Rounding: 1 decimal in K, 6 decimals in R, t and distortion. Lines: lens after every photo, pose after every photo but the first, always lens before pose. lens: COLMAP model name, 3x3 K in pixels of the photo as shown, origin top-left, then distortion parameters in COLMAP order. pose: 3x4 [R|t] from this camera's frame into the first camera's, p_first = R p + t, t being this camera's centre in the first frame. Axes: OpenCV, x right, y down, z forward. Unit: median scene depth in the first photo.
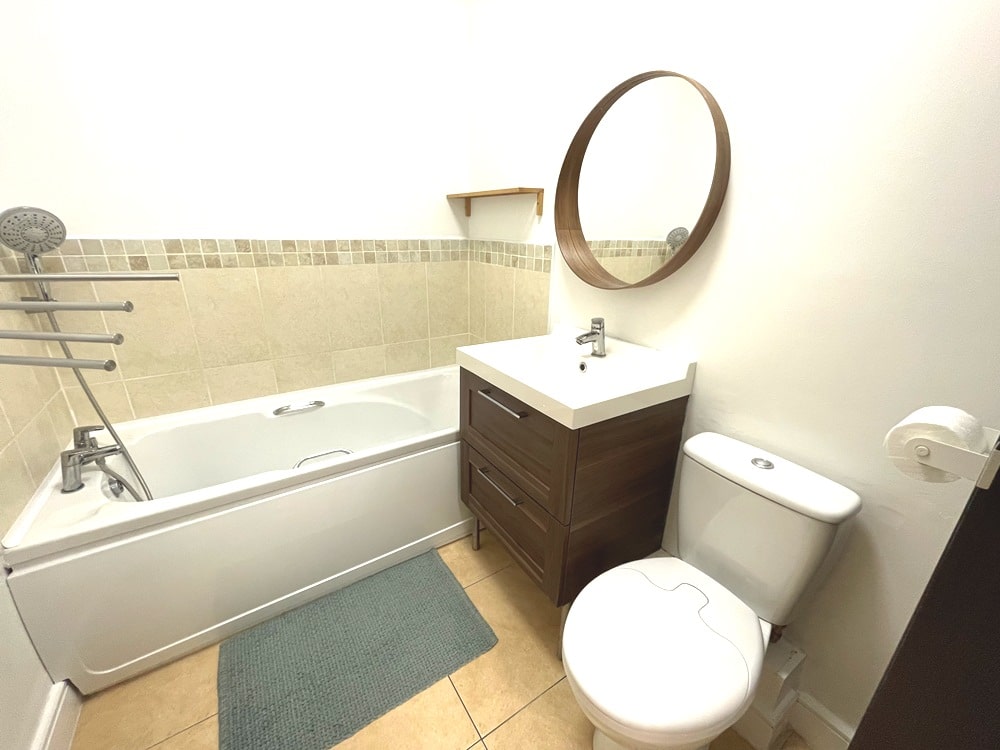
lens RADIAL K [[405.3, 0, 498.2], [0, 405.3, 375.6], [0, 0, 1]] dist [-0.001705, -0.000239]
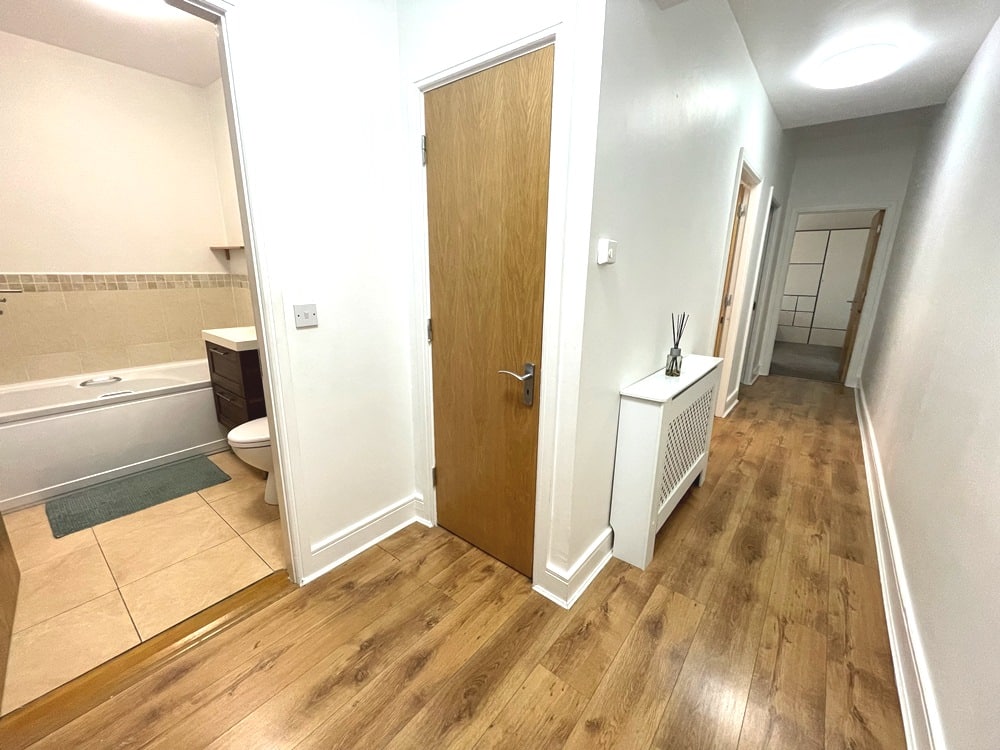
lens RADIAL K [[405.3, 0, 499.9], [0, 405.3, 375.8], [0, 0, 1]] dist [-0.001705, -0.000239]
pose [[0.952291, -0.078373, 0.294955, 0.507040], [0.101326, 0.992835, -0.063333, 0.313517], [-0.287878, 0.090199, 0.953410, -0.914893]]
